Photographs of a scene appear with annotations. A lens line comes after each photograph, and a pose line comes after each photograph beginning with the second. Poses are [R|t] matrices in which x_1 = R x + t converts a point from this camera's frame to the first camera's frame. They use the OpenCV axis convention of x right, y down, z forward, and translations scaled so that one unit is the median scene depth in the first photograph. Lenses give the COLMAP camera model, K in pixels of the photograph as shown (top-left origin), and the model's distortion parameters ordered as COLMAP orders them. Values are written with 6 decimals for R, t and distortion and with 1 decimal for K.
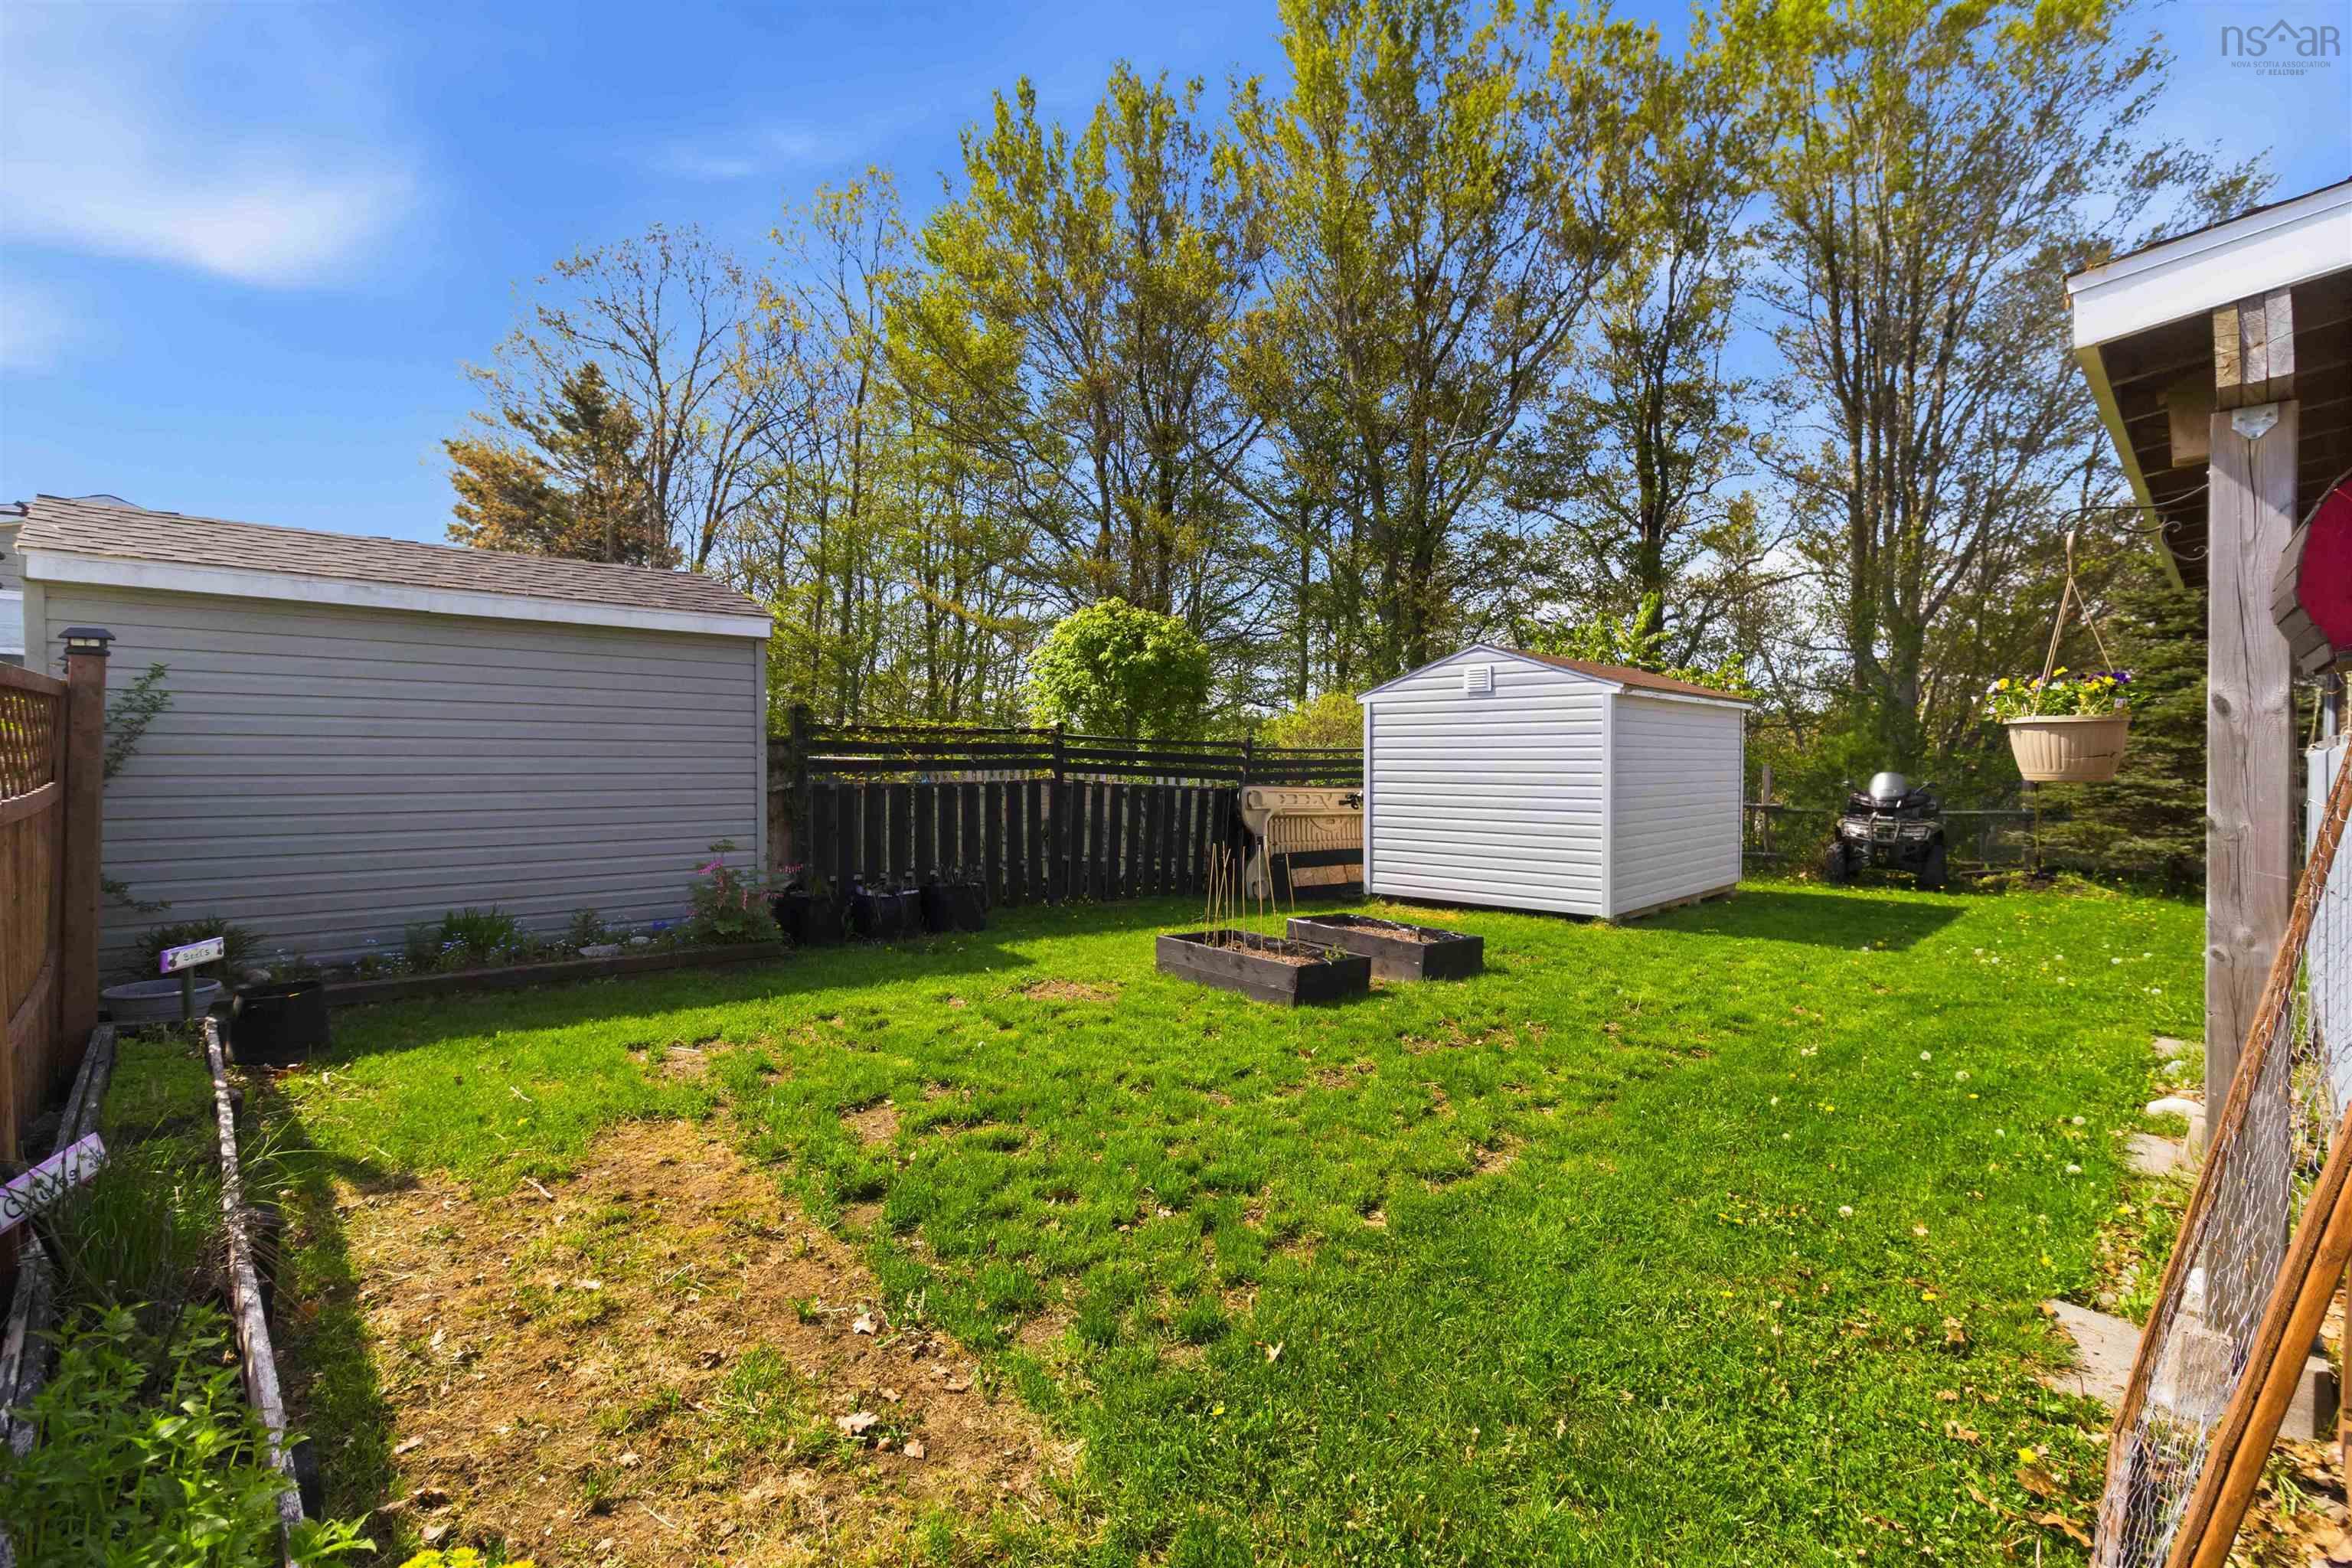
lens RADIAL K [[1096.3, 0, 1189.5], [0, 1096.3, 776.9], [0, 0, 1]] dist [-0.001493, -0.000266]
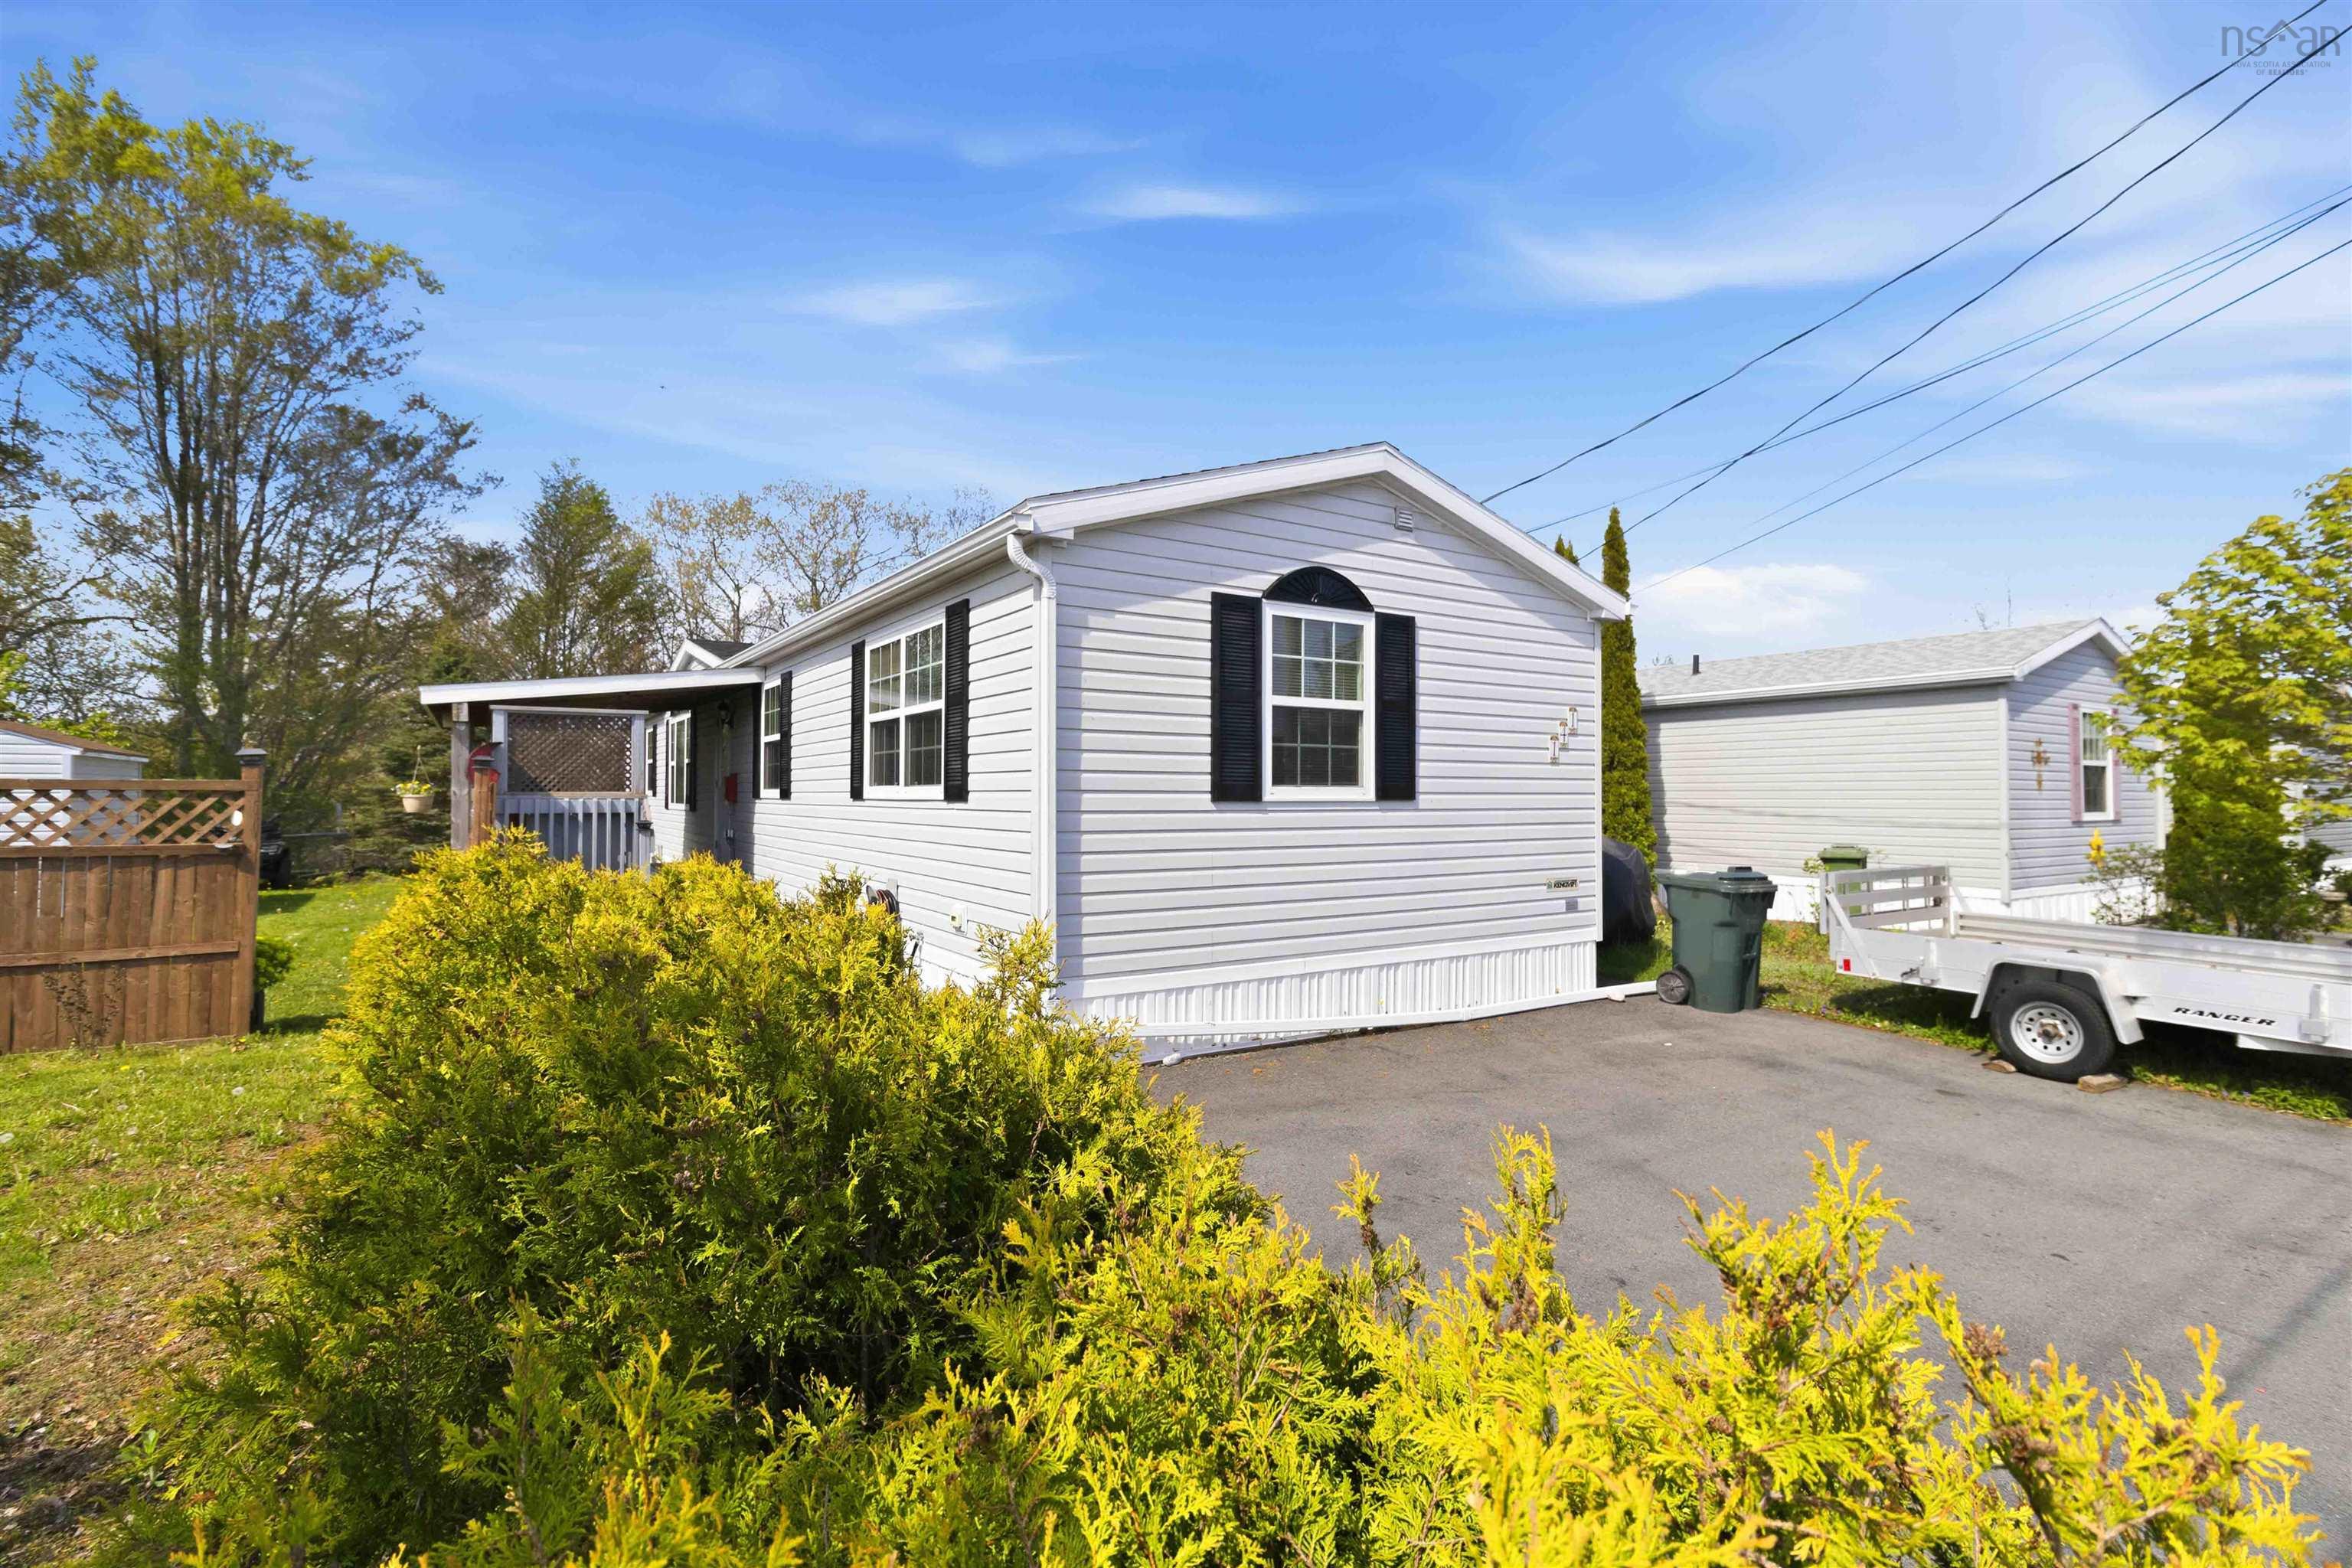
lens RADIAL K [[1096.3, 0, 1189.5], [0, 1096.3, 776.9], [0, 0, 1]] dist [-0.001493, -0.000266]
pose [[0.226265, 0.010715, 0.974007, -0.457670], [0.014594, 0.999790, -0.014389, -0.005572], [-0.973957, 0.017471, 0.226061, -0.491351]]
